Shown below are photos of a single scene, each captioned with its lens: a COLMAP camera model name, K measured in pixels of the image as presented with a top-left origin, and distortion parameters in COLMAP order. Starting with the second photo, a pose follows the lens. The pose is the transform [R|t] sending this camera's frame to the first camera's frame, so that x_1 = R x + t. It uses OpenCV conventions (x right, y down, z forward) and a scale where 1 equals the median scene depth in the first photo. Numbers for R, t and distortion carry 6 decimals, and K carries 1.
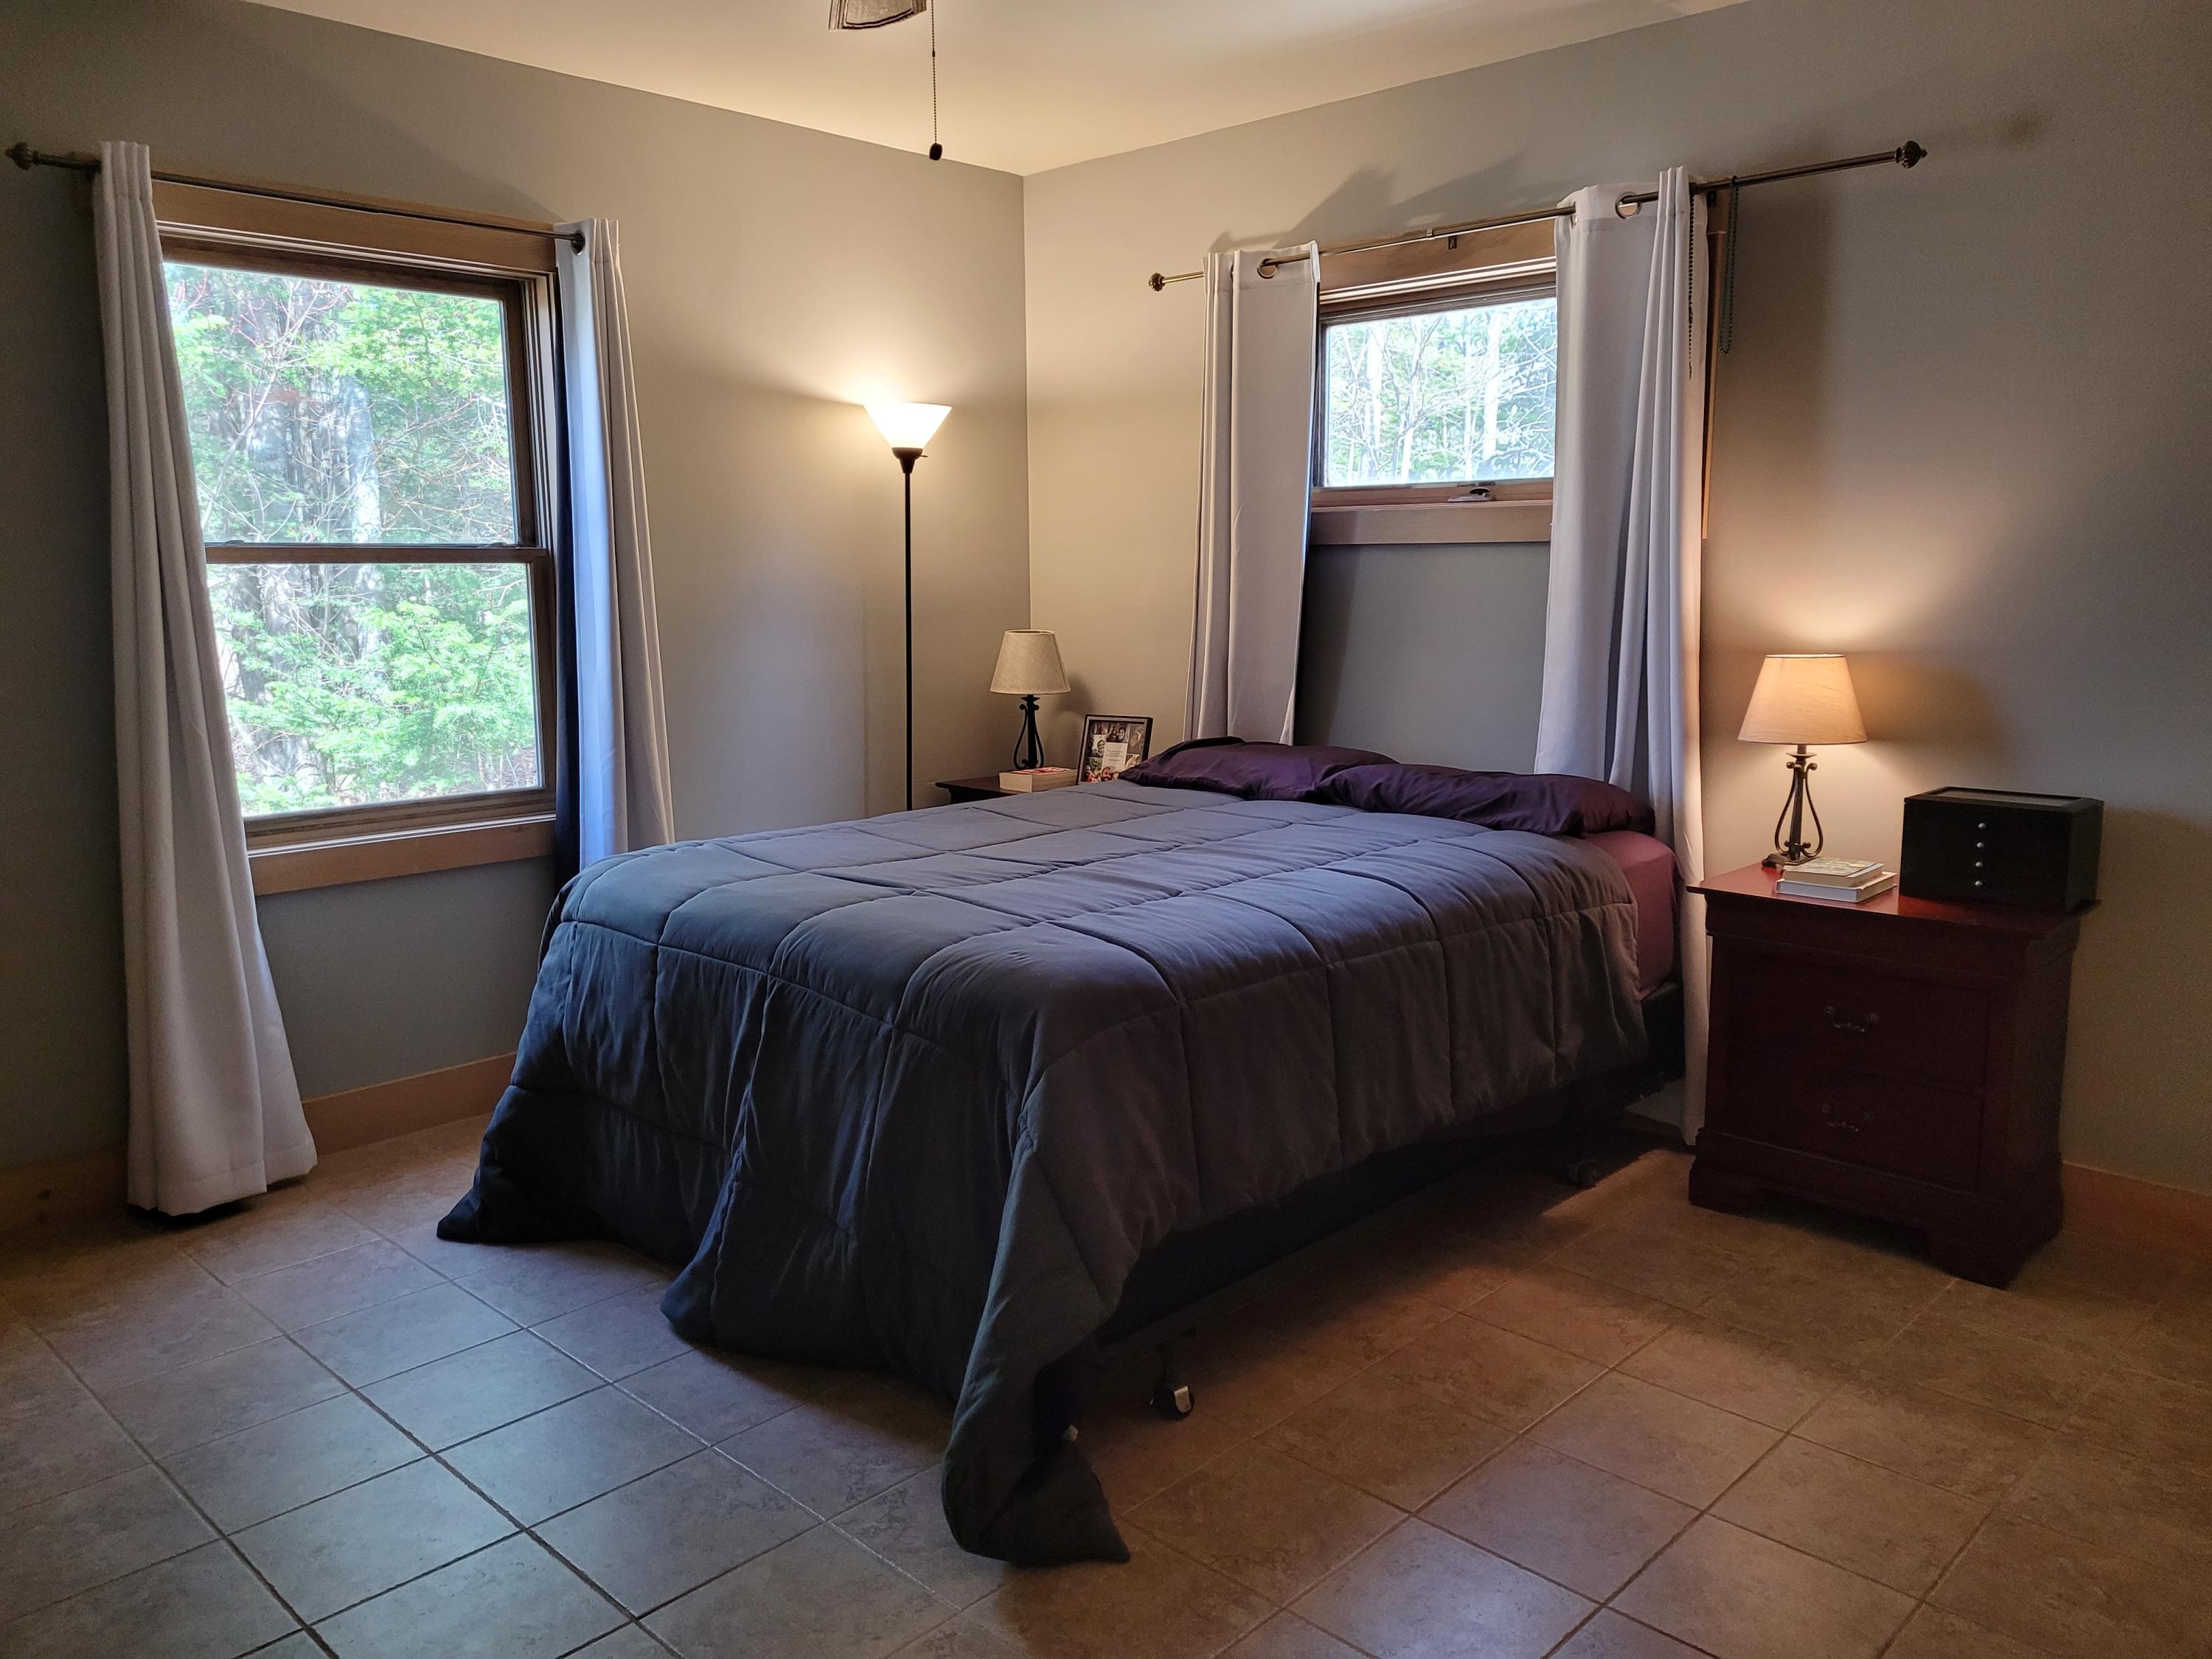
lens RADIAL K [[1646.2, 0, 1120.3], [0, 1646.2, 806.2], [0, 0, 1]] dist [0.067577, -0.055321]
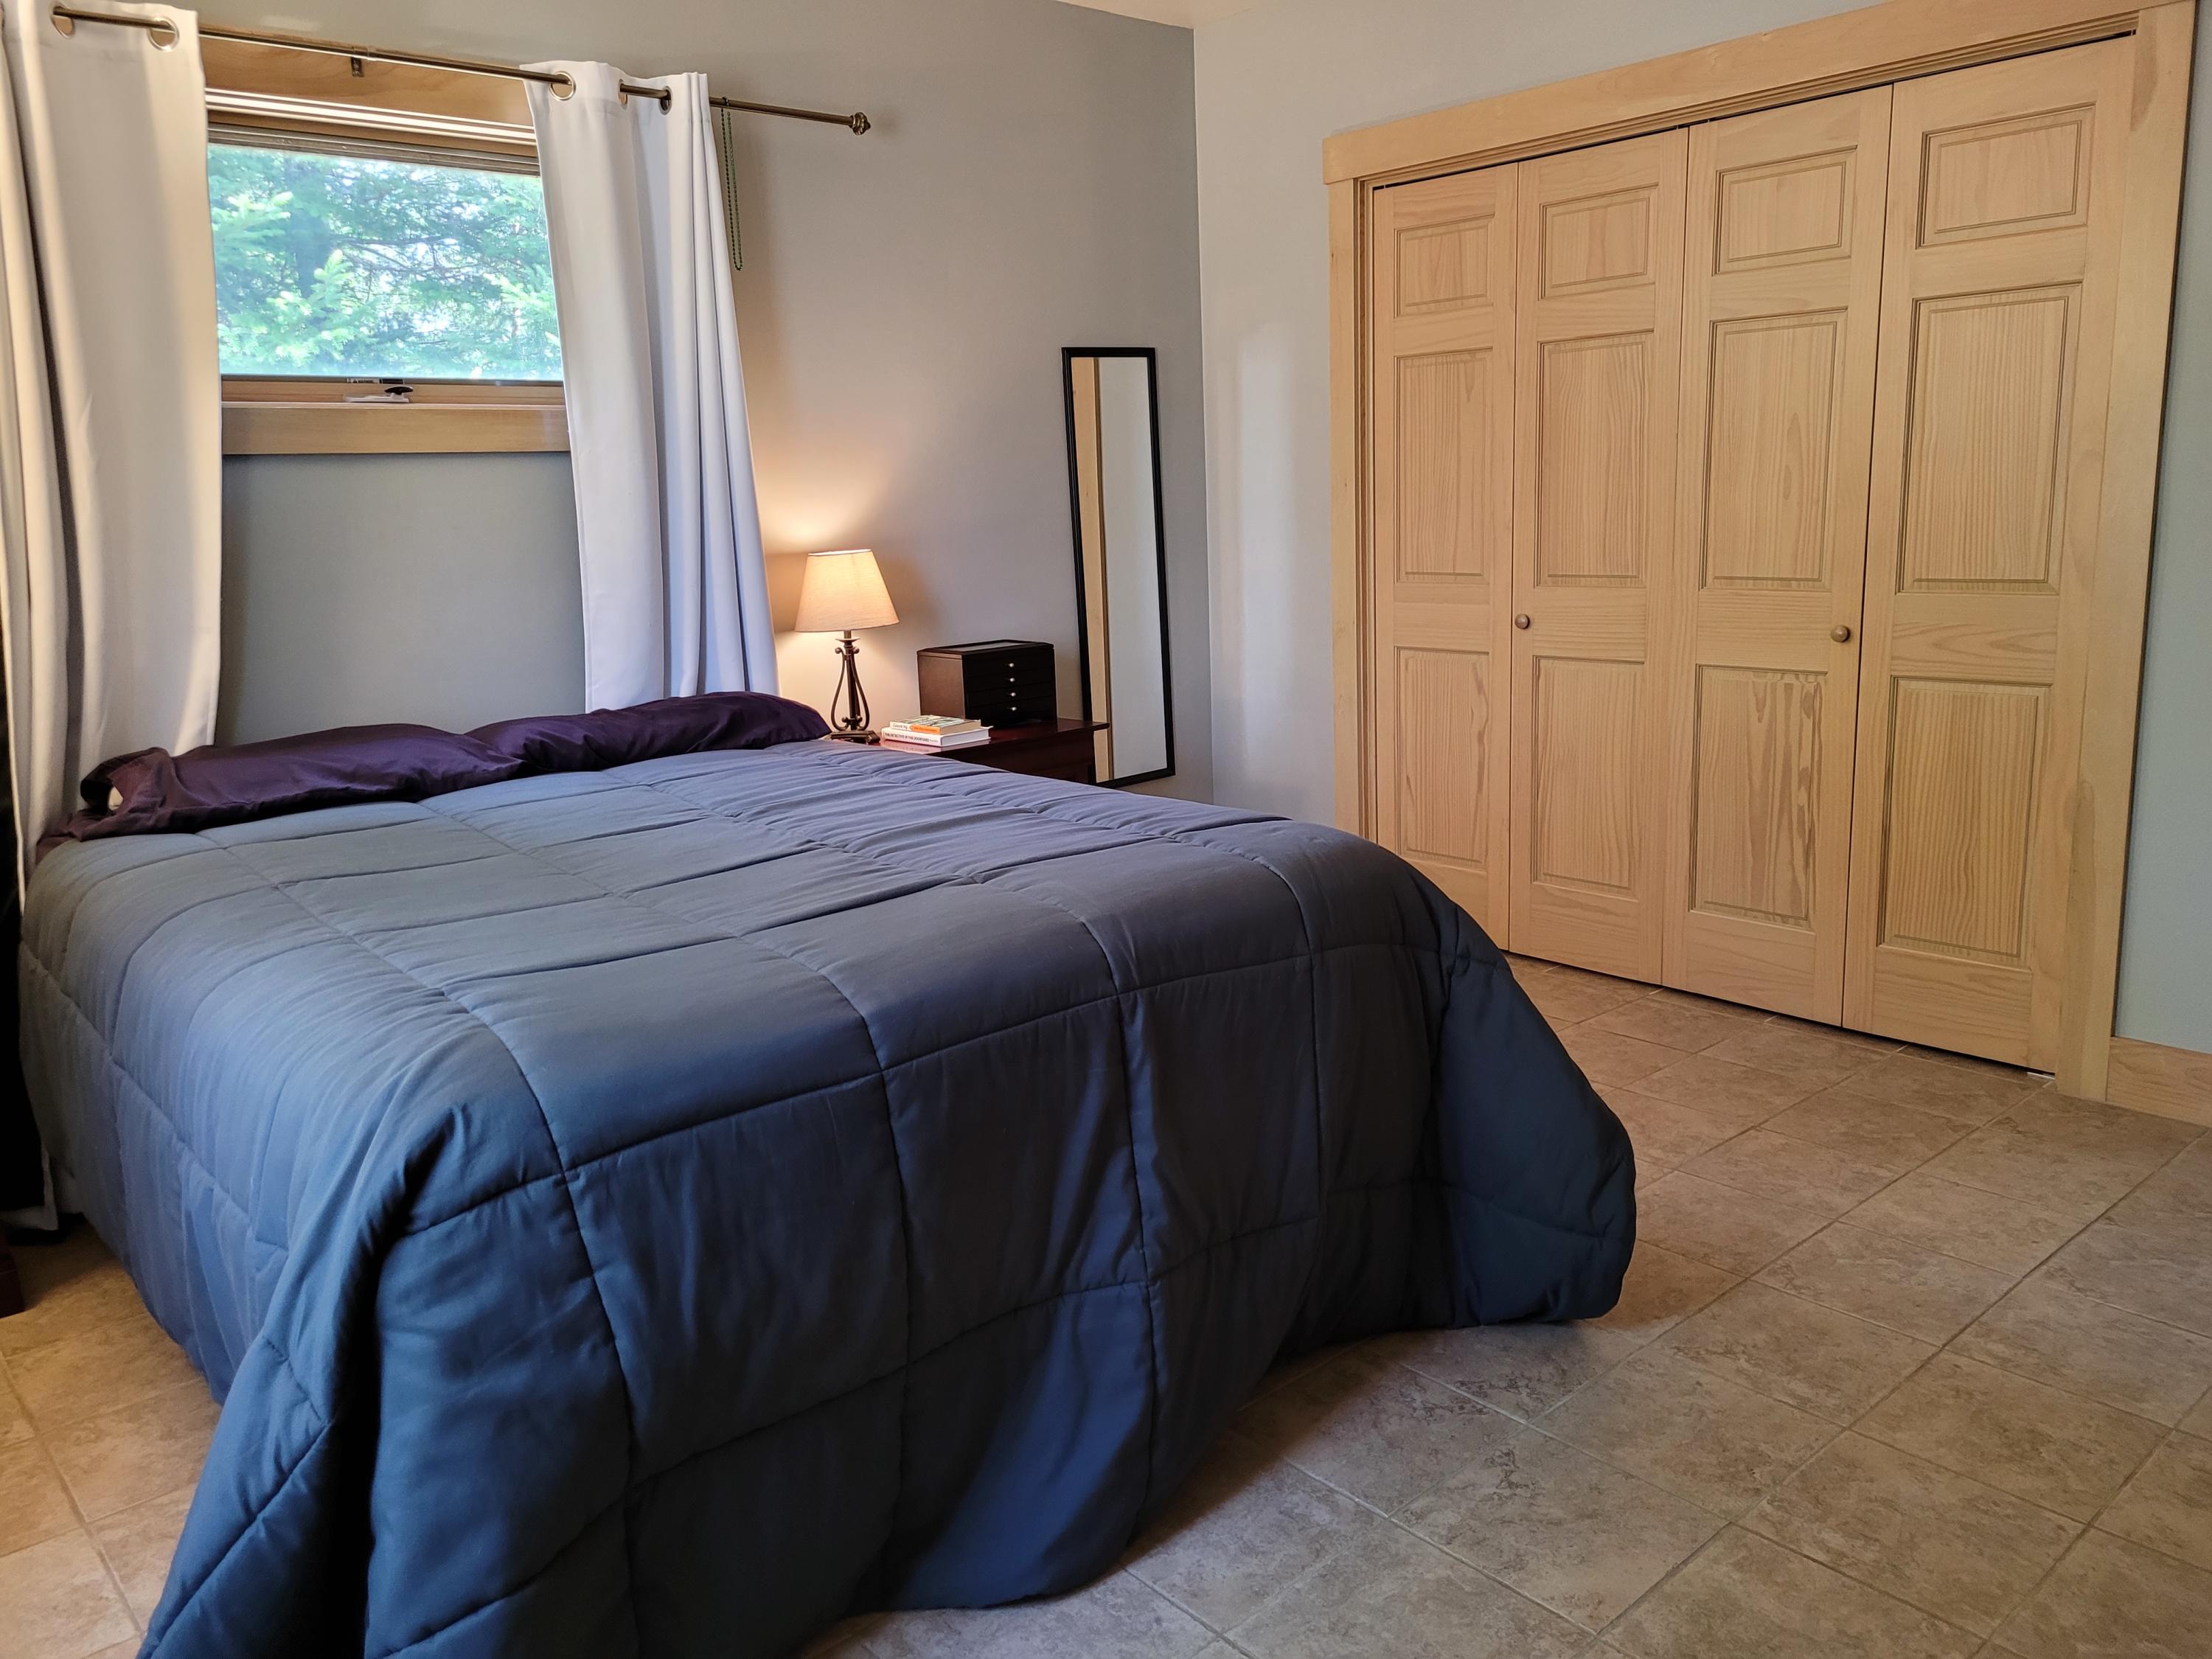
lens RADIAL K [[1646.2, 0, 1120.3], [0, 1646.2, 806.2], [0, 0, 1]] dist [0.067577, -0.055321]
pose [[0.078137, -0.188137, 0.979030, -0.711255], [0.183638, 0.967944, 0.171350, -0.080677], [-0.979884, 0.166399, 0.110181, 0.710323]]
